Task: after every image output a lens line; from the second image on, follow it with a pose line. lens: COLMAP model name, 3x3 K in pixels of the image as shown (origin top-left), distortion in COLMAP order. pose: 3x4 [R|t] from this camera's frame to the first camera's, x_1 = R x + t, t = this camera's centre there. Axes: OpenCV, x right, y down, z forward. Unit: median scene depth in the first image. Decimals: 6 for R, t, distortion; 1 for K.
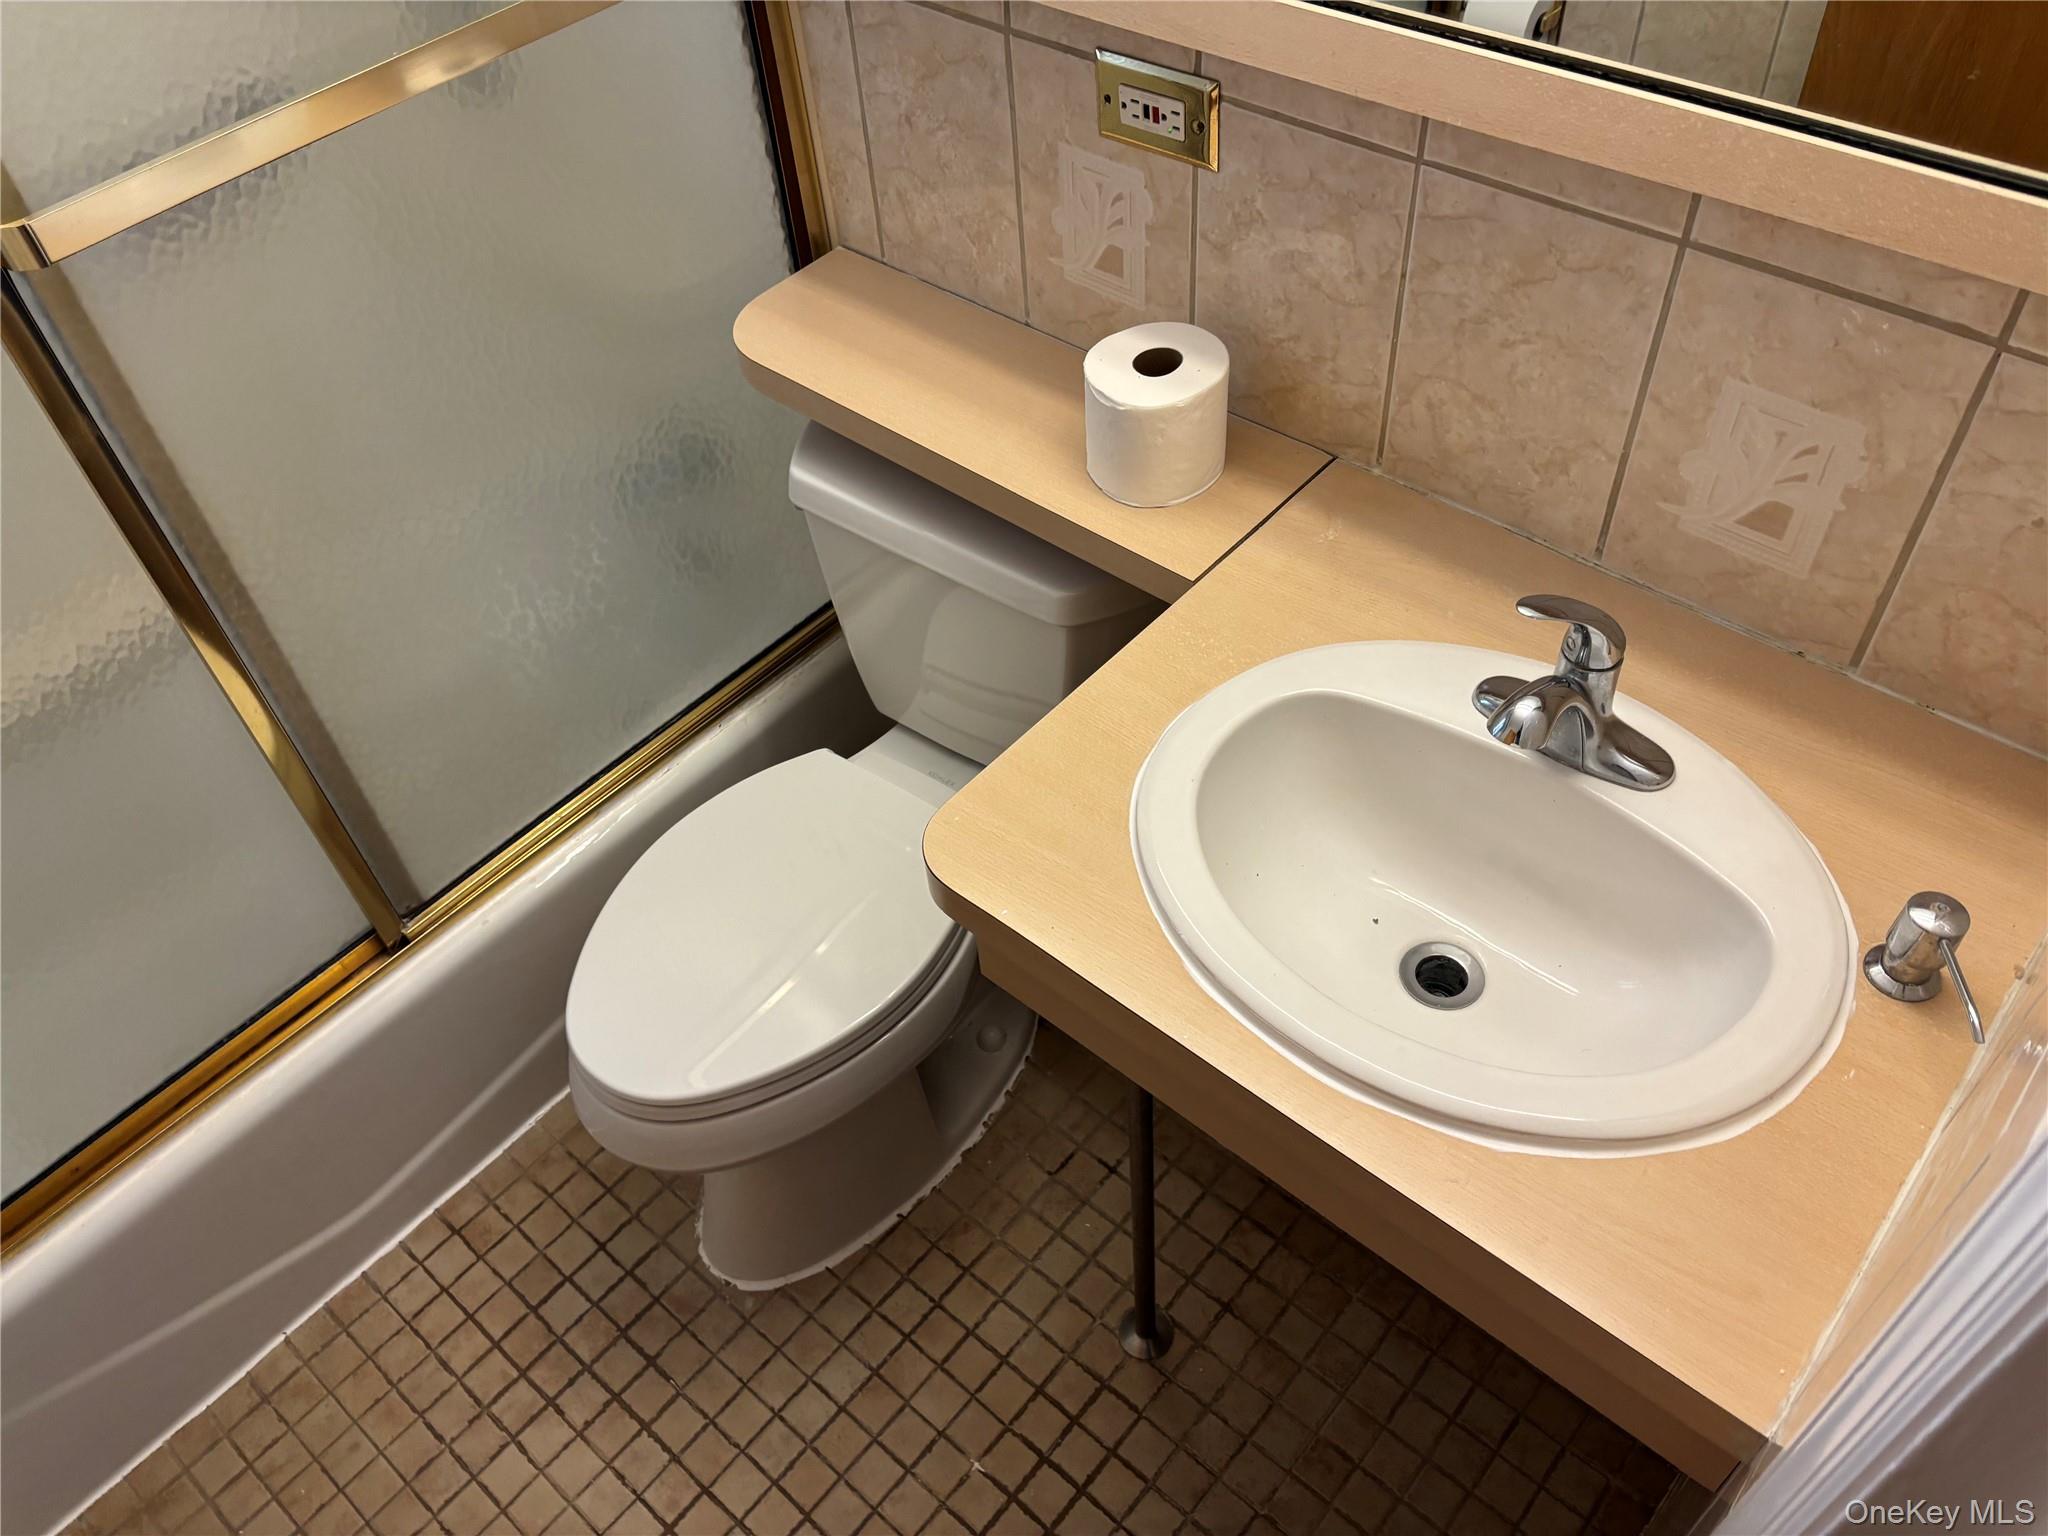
lens RADIAL K [[1533.8, 0, 1041.7], [0, 1533.8, 859.0], [0, 0, 1]] dist [0.027864, -0.040665]
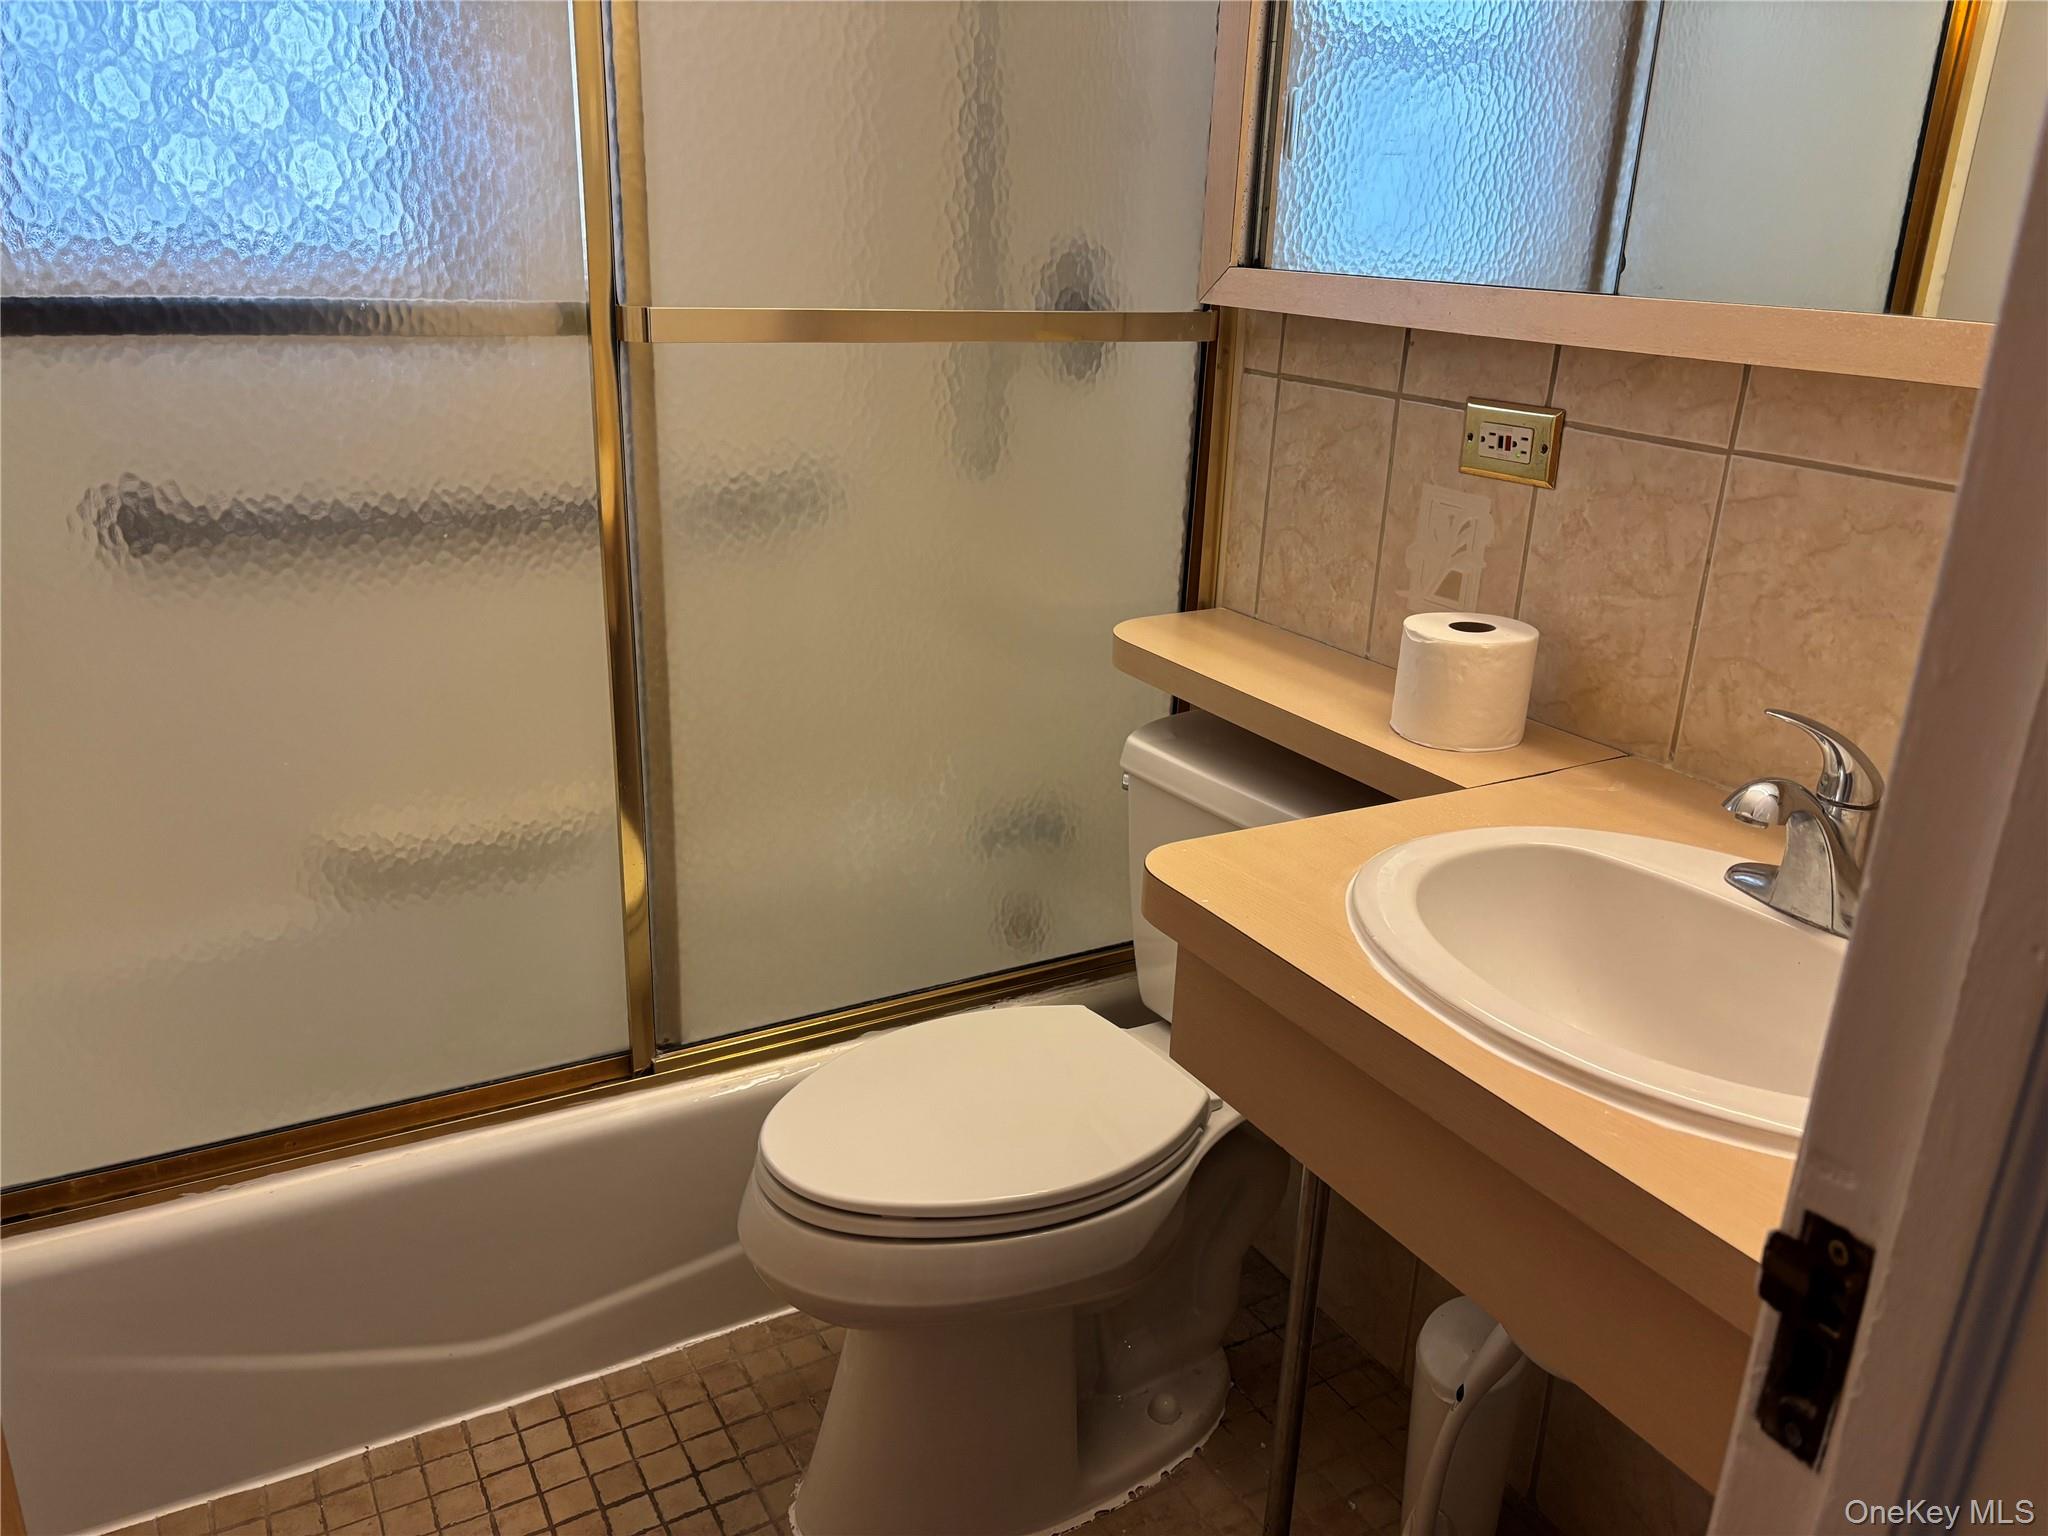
lens RADIAL K [[1533.8, 0, 1041.6], [0, 1533.8, 798.0], [0, 0, 1]] dist [0.027864, -0.040665]
pose [[0.943518, 0.207514, -0.258286, 0.090787], [-0.304242, 0.851320, -0.427424, 0.341421], [0.131187, 0.481864, 0.866370, 0.049599]]
